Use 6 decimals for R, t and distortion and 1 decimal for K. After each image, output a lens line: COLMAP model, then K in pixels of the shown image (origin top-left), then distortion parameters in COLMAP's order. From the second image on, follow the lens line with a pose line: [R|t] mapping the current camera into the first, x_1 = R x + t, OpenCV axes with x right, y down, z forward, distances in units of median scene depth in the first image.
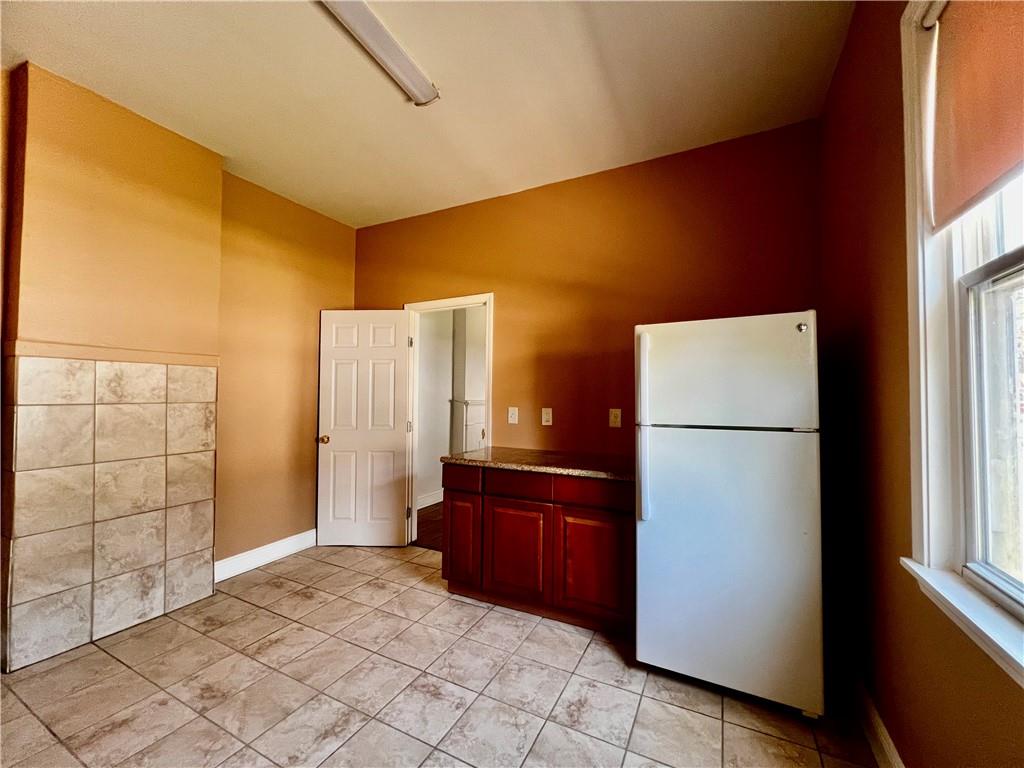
lens RADIAL K [[413.7, 0, 512.0], [0, 413.7, 384.0], [0, 0, 1]] dist [0.000152, 0.000006]
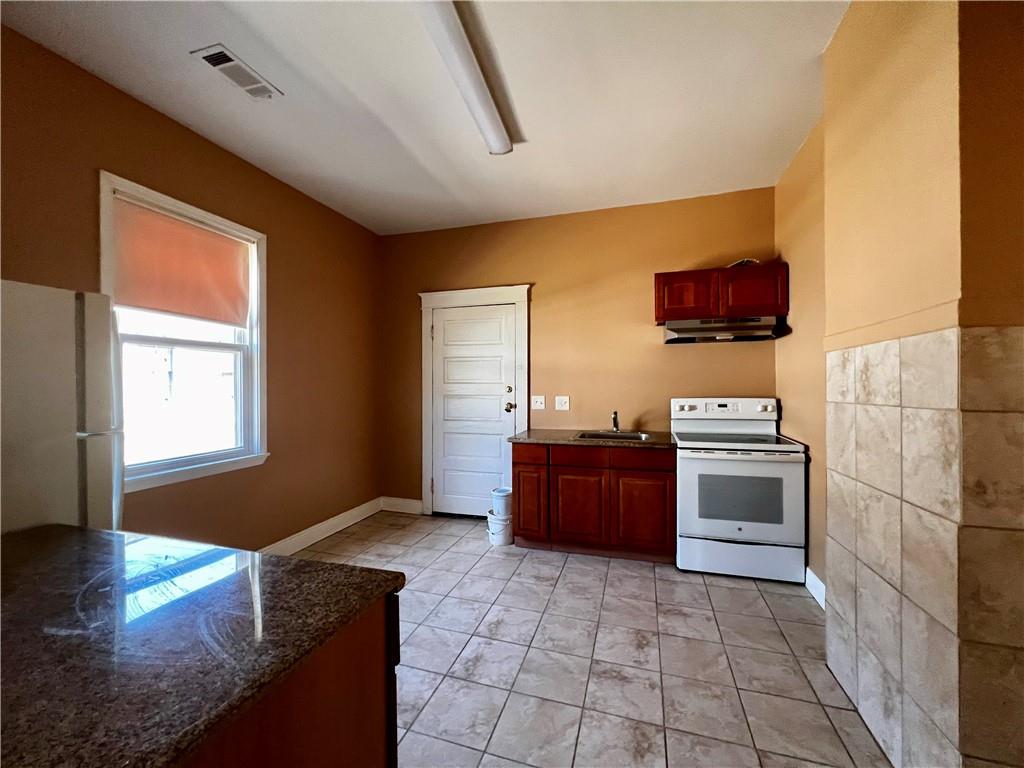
lens RADIAL K [[413.7, 0, 512.0], [0, 413.7, 384.0], [0, 0, 1]] dist [0.000152, 0.000006]
pose [[-0.985277, -0.001427, -0.170957, -0.249398], [0.004649, 0.999372, -0.035137, 0.037834], [0.170900, -0.035414, -0.984652, 1.694518]]
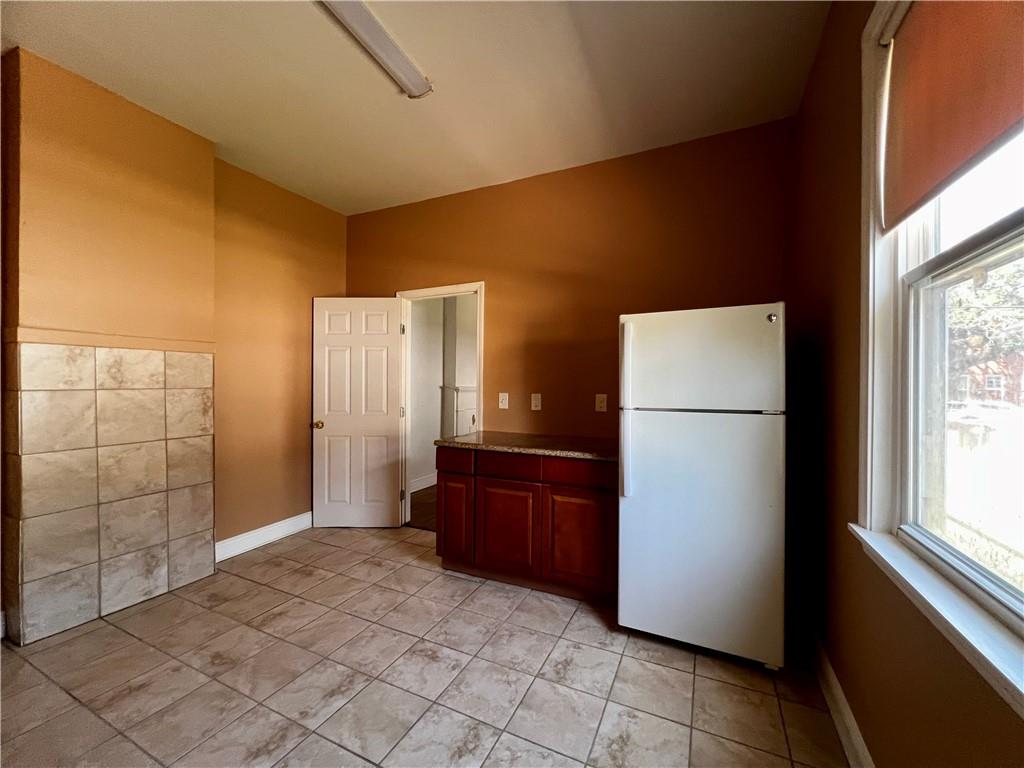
lens RADIAL K [[413.7, 0, 512.0], [0, 413.7, 384.0], [0, 0, 1]] dist [0.000152, 0.000006]
pose [[0.999626, -0.000457, 0.027361, -0.006583], [-0.000407, 0.999501, 0.031571, 0.001768], [-0.027362, -0.031571, 0.999127, -0.052402]]
